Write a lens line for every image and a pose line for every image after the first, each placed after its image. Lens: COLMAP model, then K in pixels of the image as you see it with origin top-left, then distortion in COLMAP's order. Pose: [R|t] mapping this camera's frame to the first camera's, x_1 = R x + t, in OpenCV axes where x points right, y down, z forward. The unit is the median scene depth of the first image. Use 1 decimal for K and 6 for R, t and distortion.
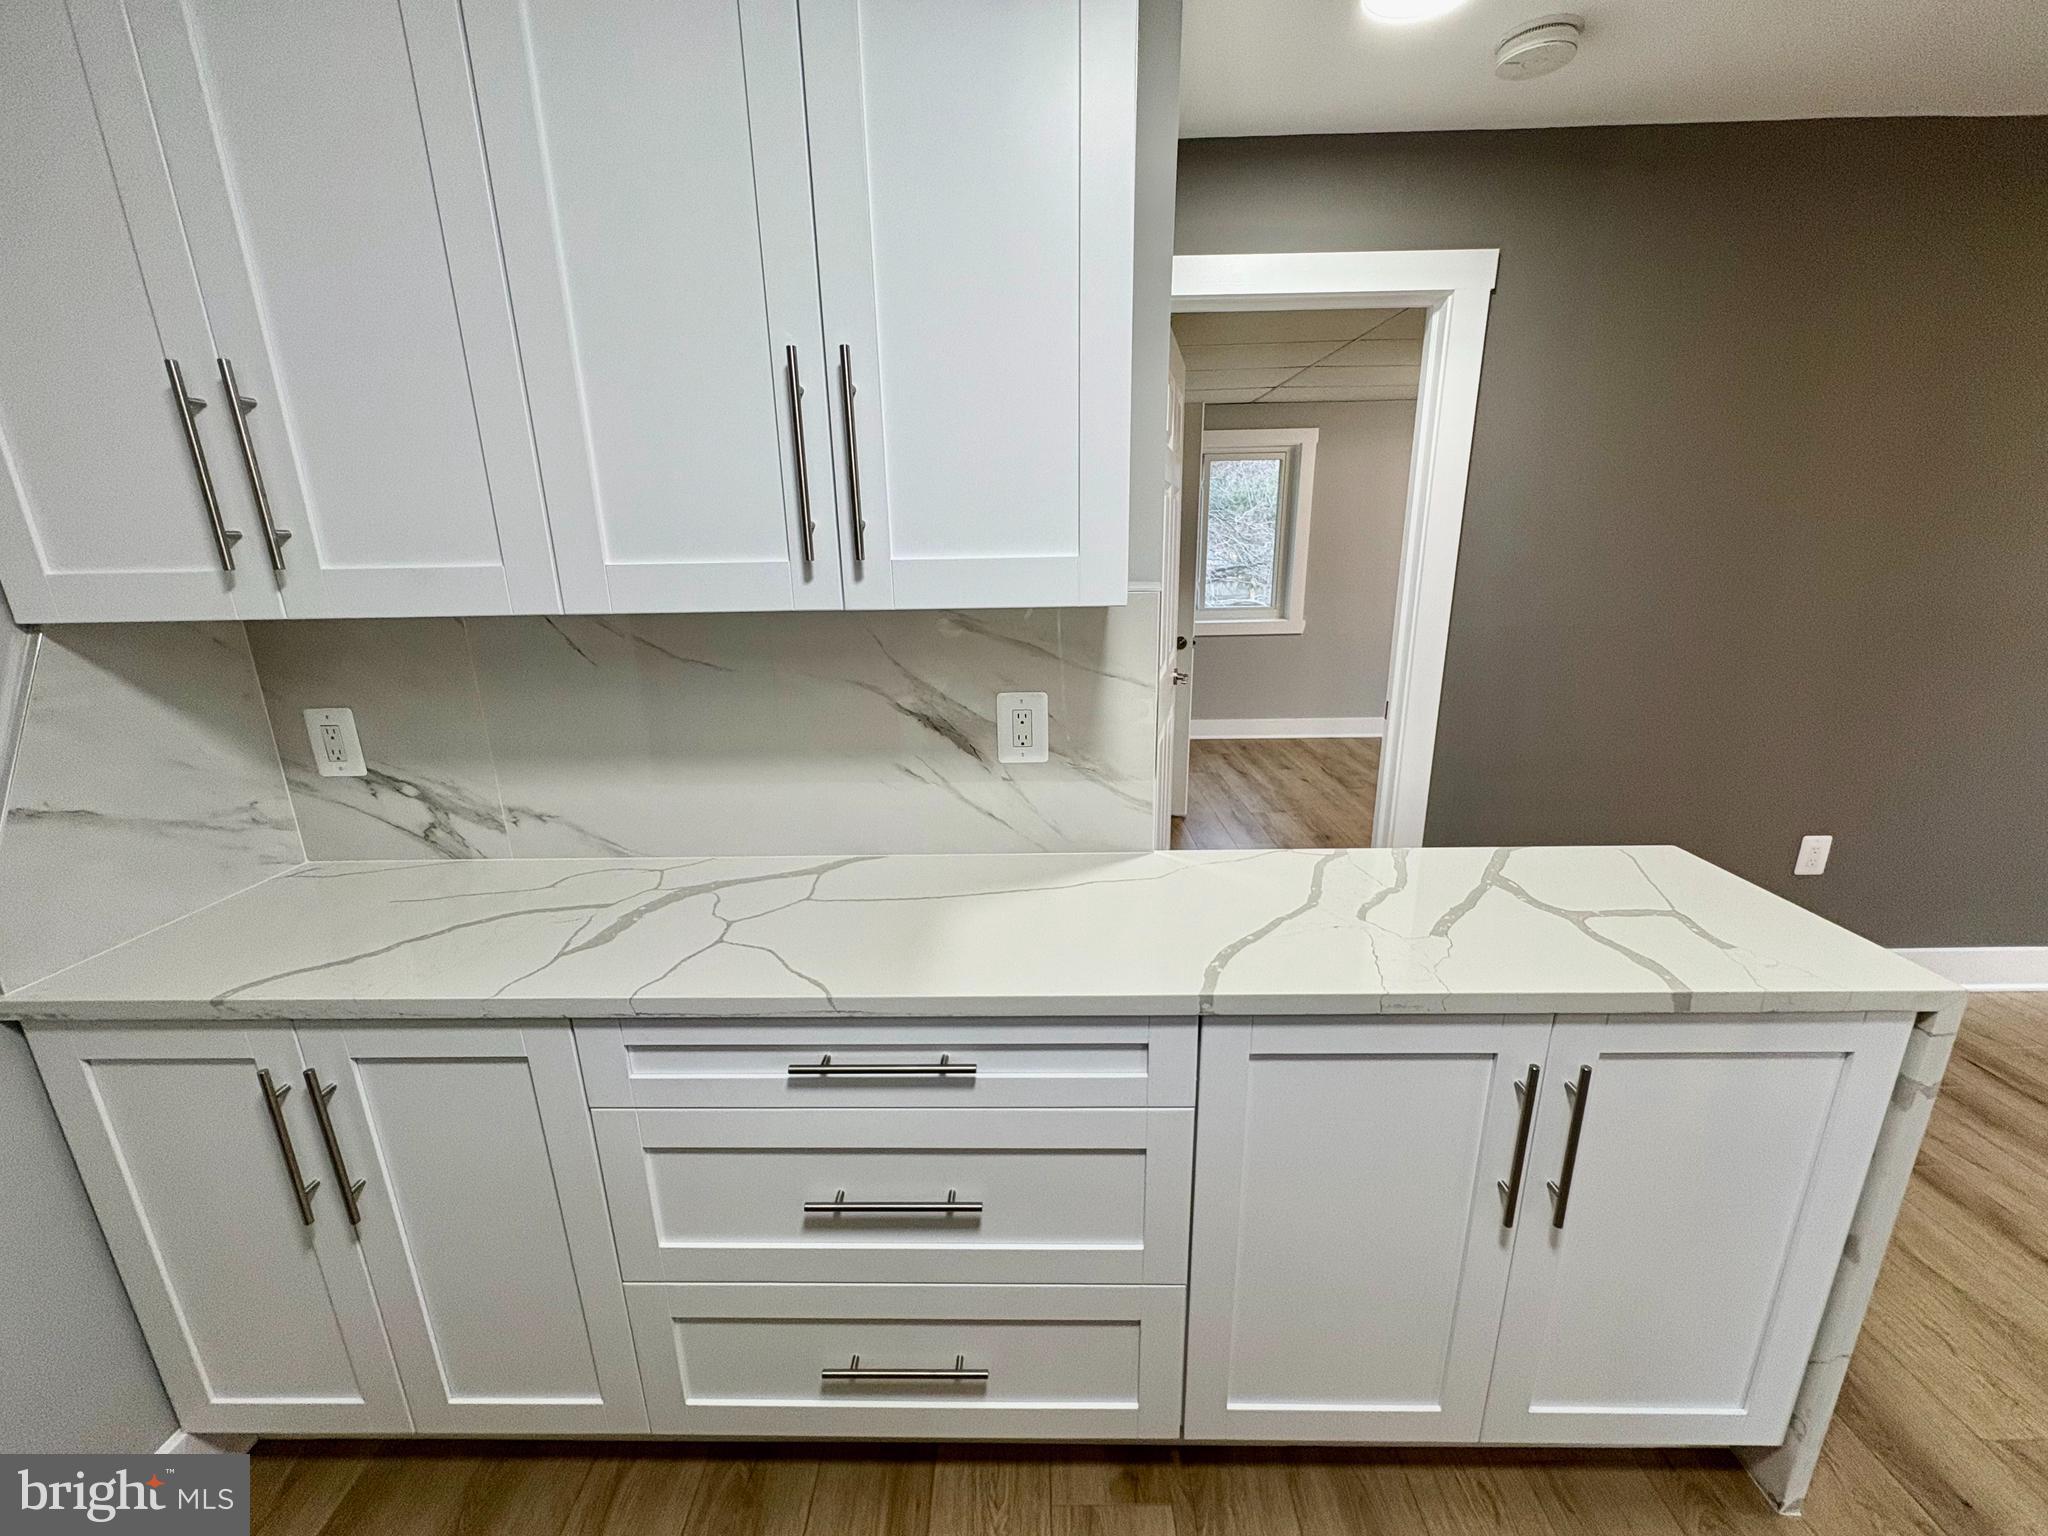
lens RADIAL K [[816.7, 0, 1018.1], [0, 816.7, 766.5], [0, 0, 1]] dist [0.000359, 0.000374]
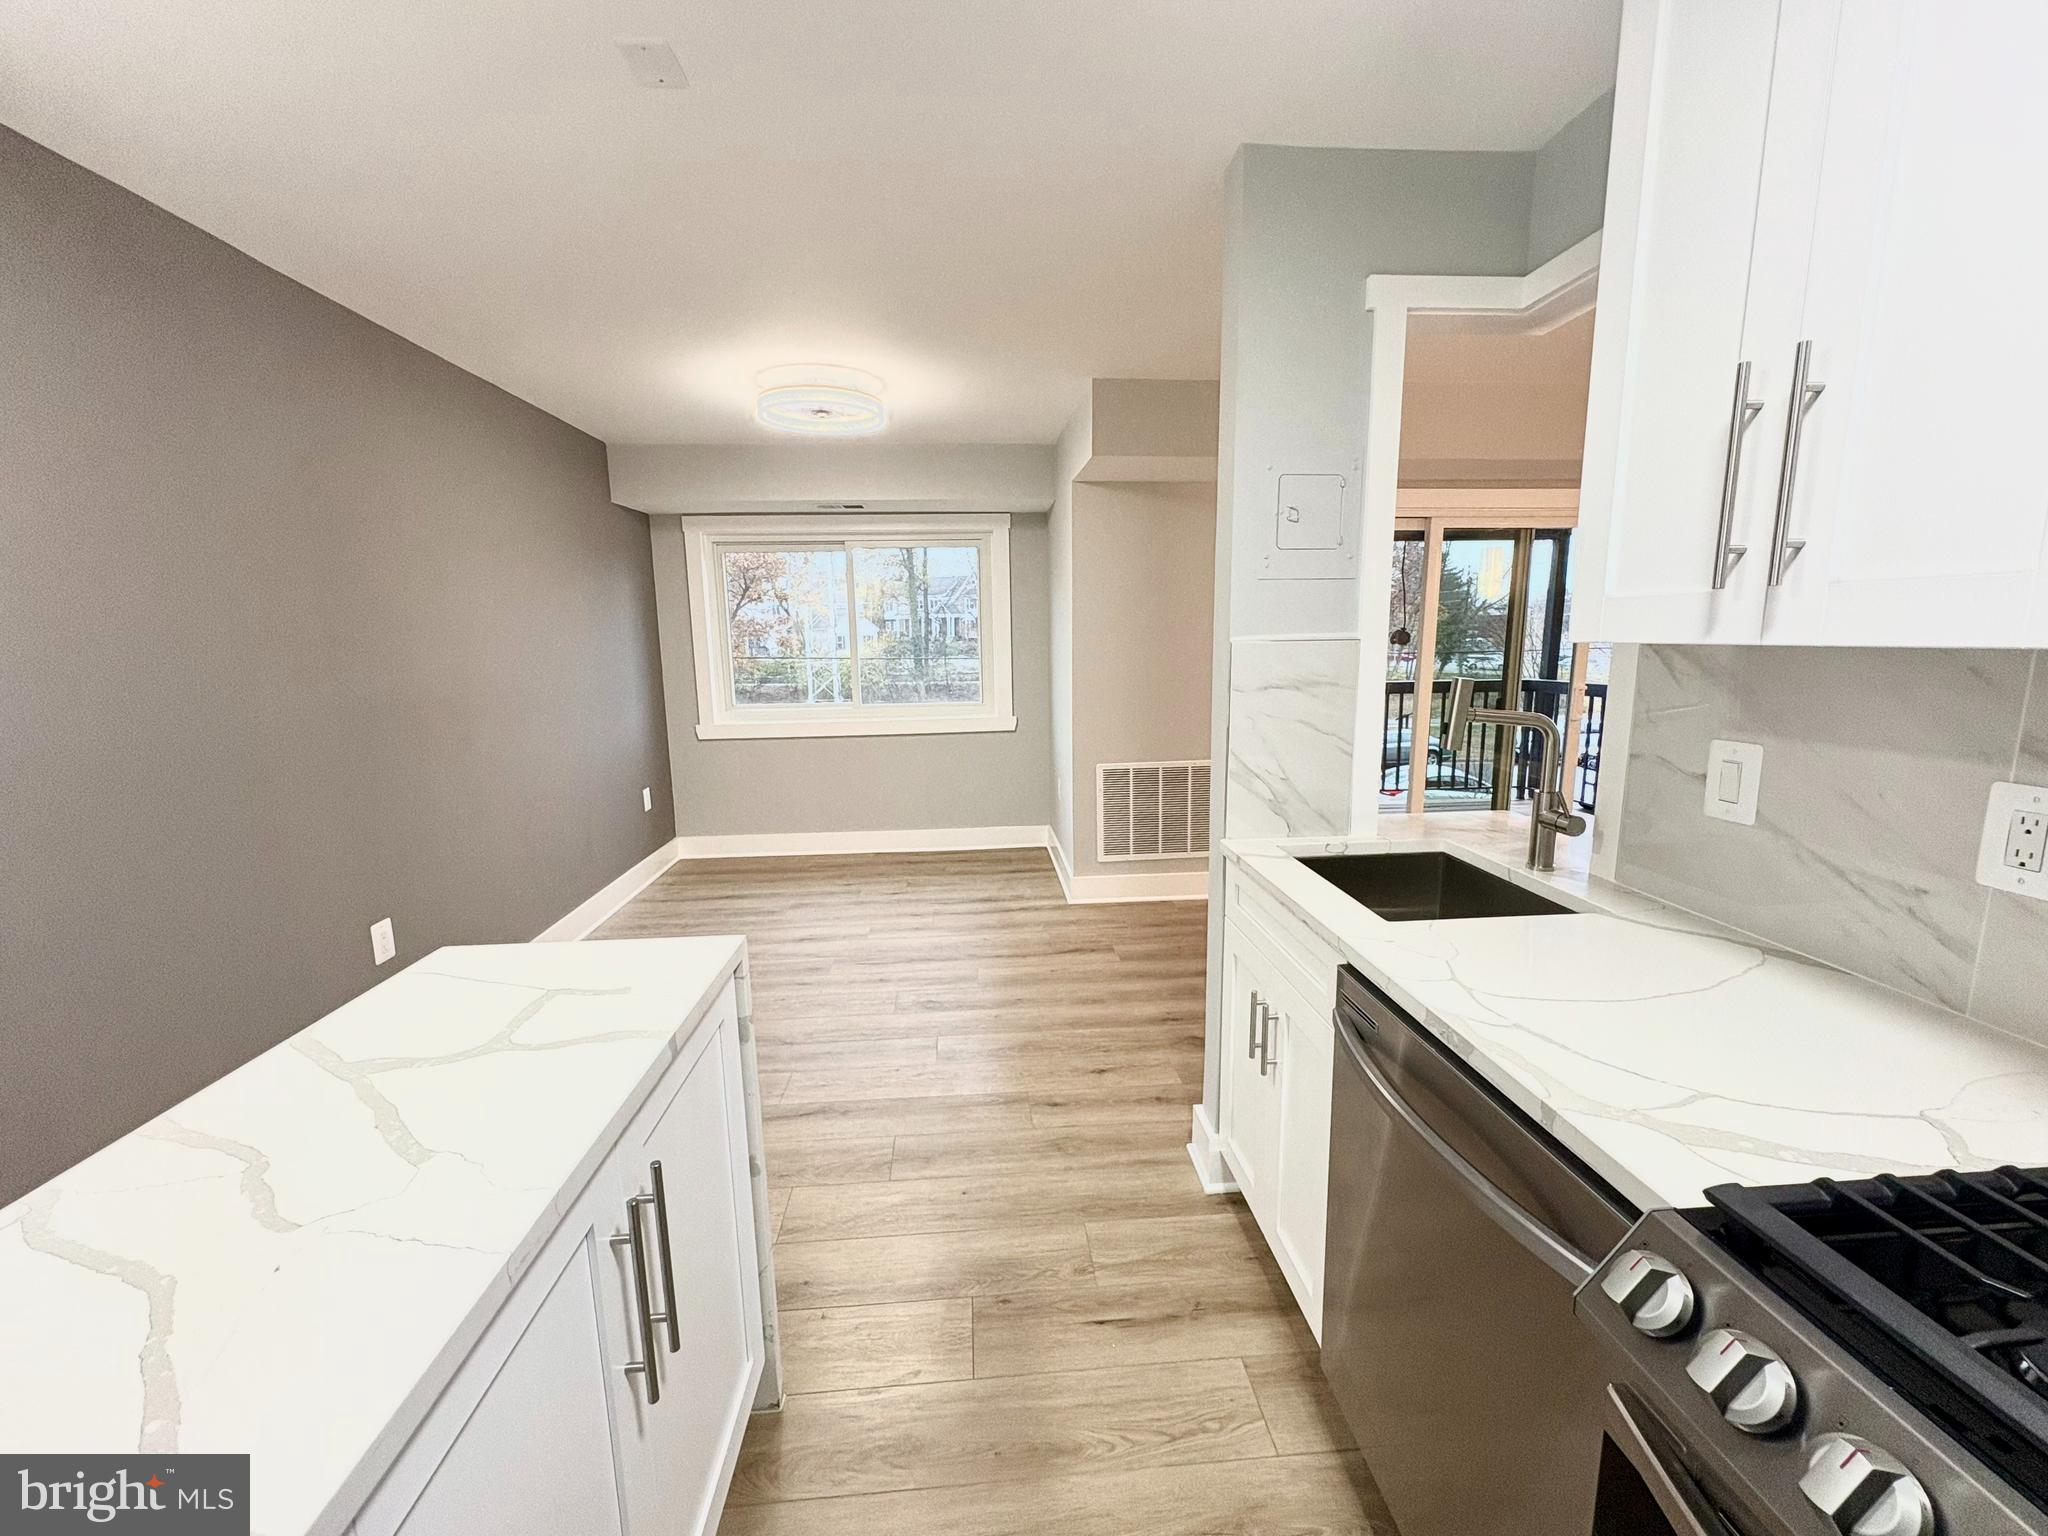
lens RADIAL K [[816.7, 0, 1022.9], [0, 816.7, 768.8], [0, 0, 1]] dist [0.000359, 0.000374]
pose [[-0.084127, -0.146870, 0.985572, -0.133044], [0.289385, 0.942849, 0.165205, -0.061226], [-0.953509, 0.299108, -0.036817, 0.423008]]
